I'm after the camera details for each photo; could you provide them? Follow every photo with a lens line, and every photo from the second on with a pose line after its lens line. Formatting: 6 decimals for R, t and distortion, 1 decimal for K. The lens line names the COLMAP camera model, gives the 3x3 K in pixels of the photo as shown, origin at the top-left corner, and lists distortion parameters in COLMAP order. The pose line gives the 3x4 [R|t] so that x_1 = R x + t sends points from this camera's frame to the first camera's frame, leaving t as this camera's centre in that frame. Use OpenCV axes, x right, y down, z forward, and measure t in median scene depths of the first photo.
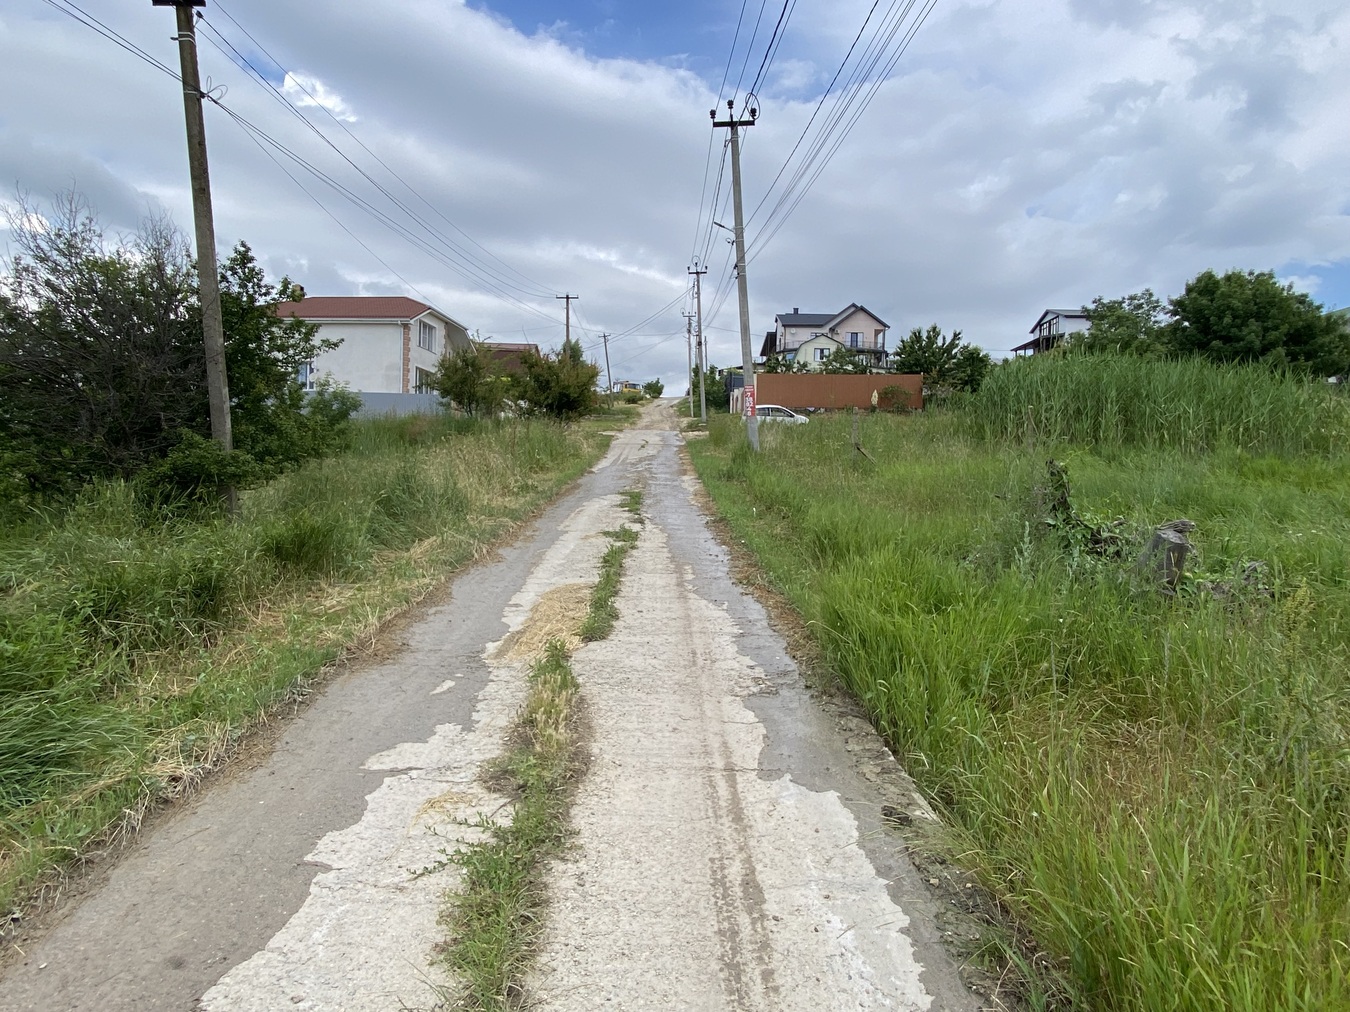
lens RADIAL K [[744.0, 0, 669.8], [0, 744.0, 507.6], [0, 0, 1]] dist [0.055932, -0.051119]
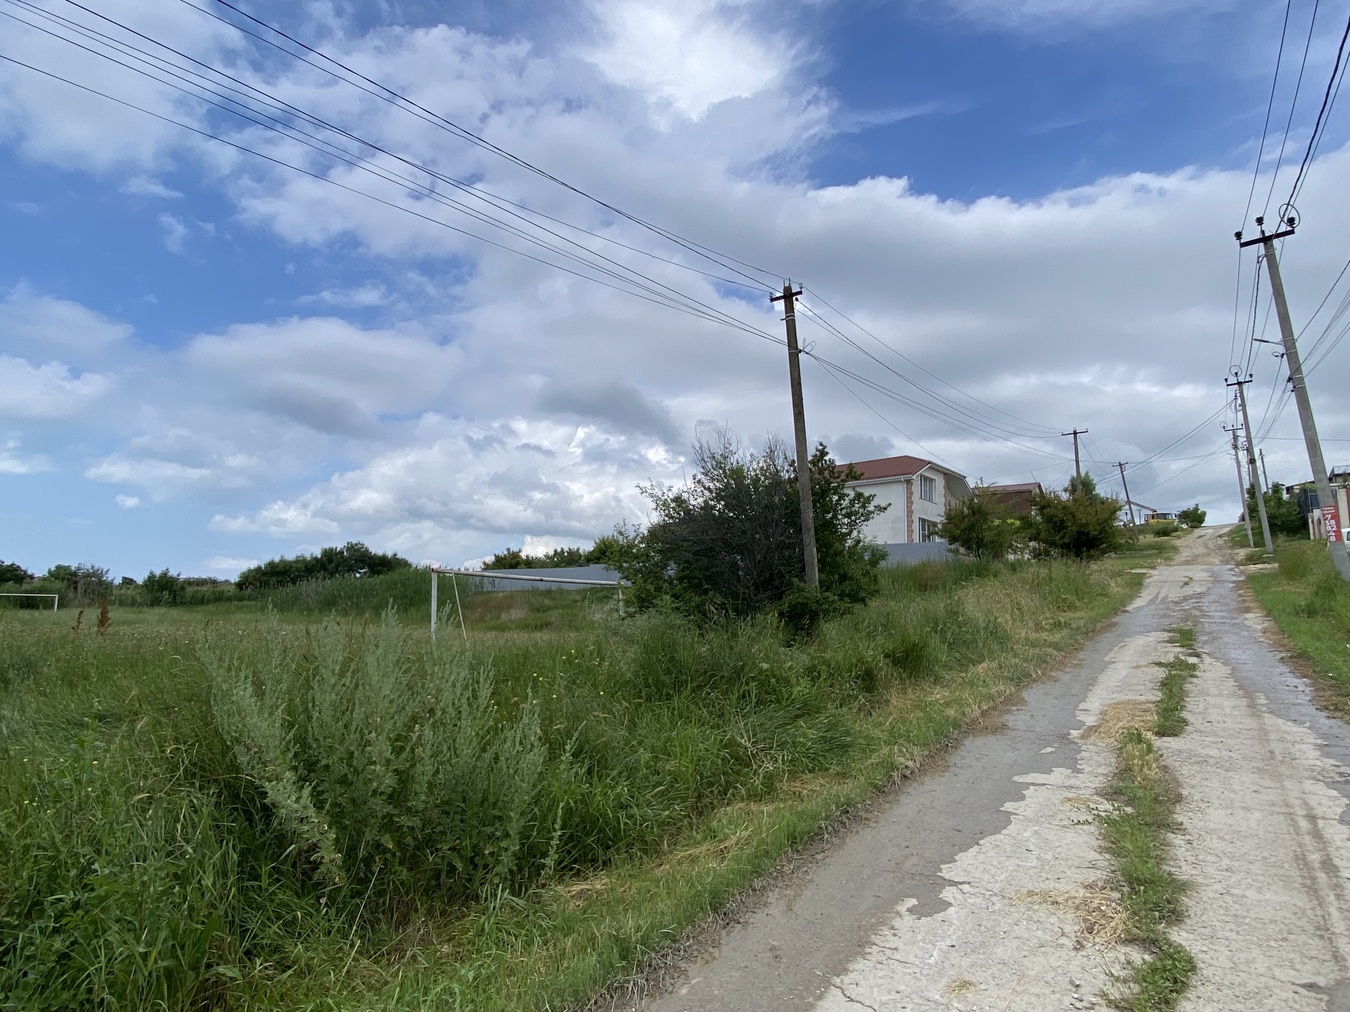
lens RADIAL K [[741.4, 0, 670.5], [0, 741.4, 510.8], [0, 0, 1]] dist [0.006489, -0.013680]
pose [[0.802972, -0.092571, -0.588784, -0.001868], [-0.022043, 0.982577, -0.184546, 0.017109], [0.595609, 0.161164, 0.786941, -0.142836]]
